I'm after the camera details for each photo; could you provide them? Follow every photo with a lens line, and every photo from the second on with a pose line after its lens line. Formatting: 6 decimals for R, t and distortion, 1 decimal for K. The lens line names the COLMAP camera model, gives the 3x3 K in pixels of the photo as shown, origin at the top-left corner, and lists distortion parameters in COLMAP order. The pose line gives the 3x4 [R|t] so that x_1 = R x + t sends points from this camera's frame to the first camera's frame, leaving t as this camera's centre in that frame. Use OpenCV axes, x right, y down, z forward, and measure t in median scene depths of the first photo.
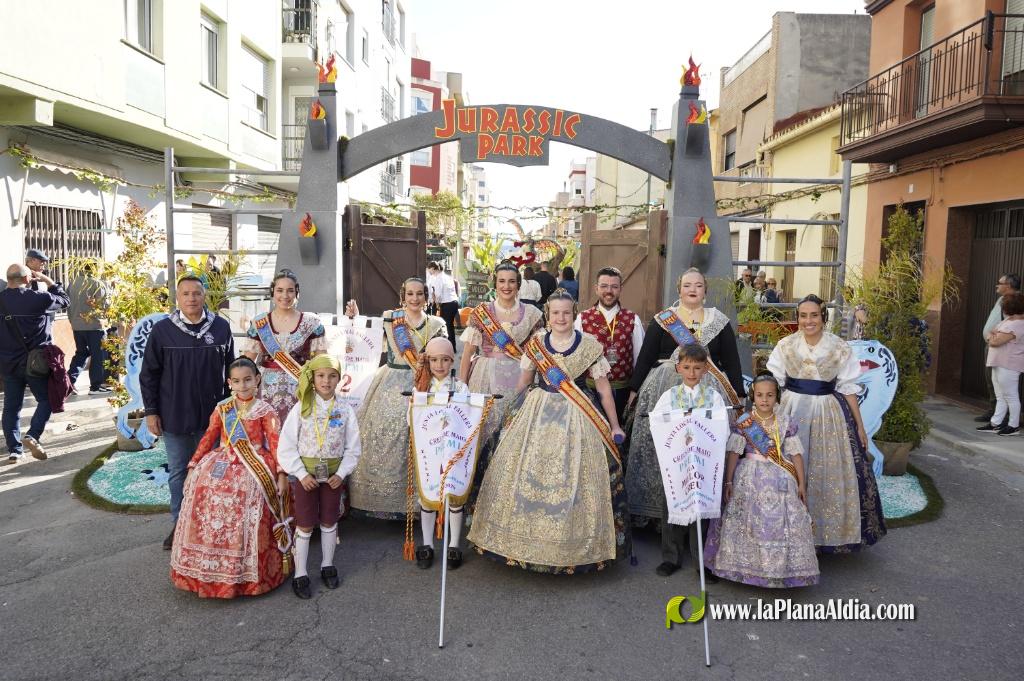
lens RADIAL K [[801.4, 0, 507.7], [0, 801.4, 337.7], [0, 0, 1]] dist [-0.020869, 0.025798]
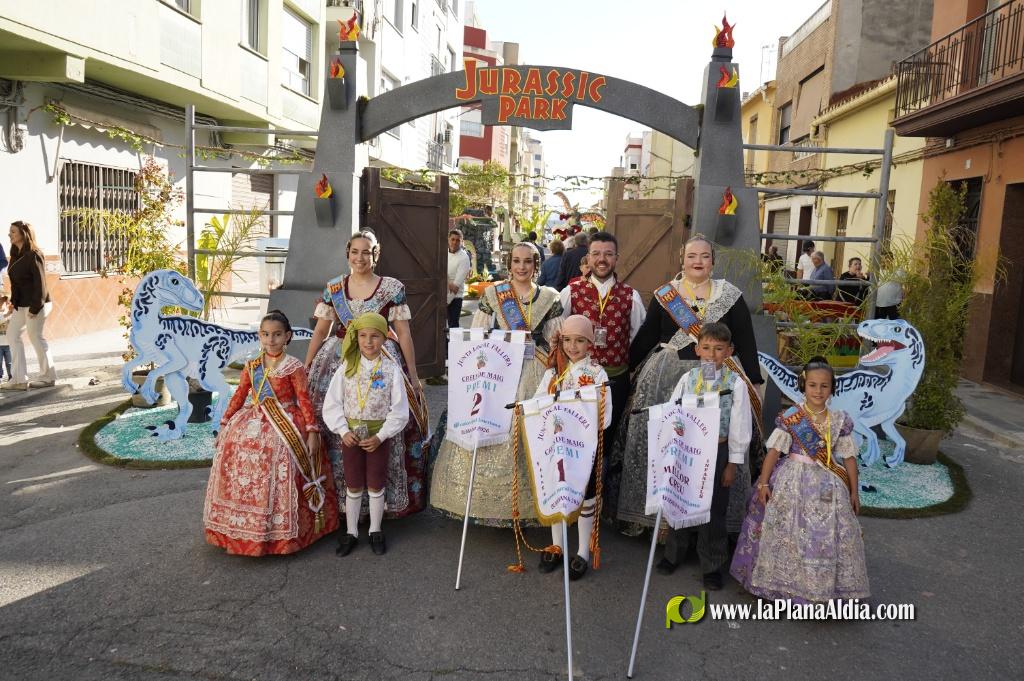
lens RADIAL K [[801.4, 0, 510.4], [0, 801.4, 336.8], [0, 0, 1]] dist [-0.020869, 0.025798]
pose [[0.997520, 0.033149, -0.062090, 0.045354], [-0.031212, 0.999003, 0.031916, 0.006137], [0.063086, -0.029898, 0.997560, 0.025114]]
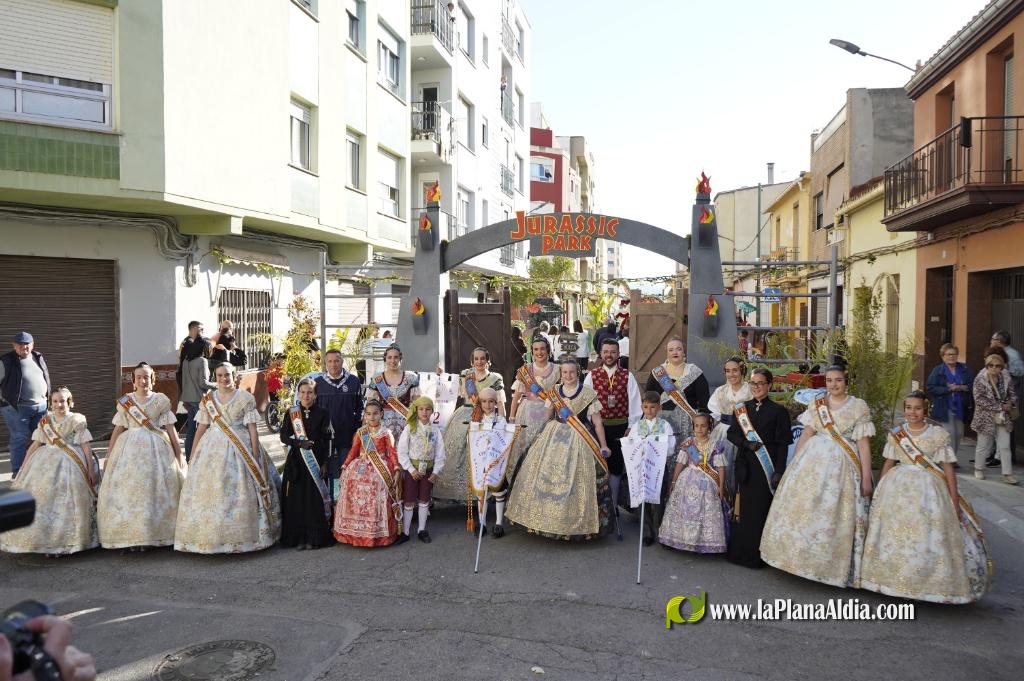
lens RADIAL K [[801.4, 0, 512.1], [0, 801.4, 344.8], [0, 0, 1]] dist [-0.020869, 0.025798]
pose [[0.986743, -0.012625, -0.161799, 0.126087], [0.003766, 0.998483, -0.054940, 0.001502], [0.162247, 0.053602, 0.985293, -0.312845]]
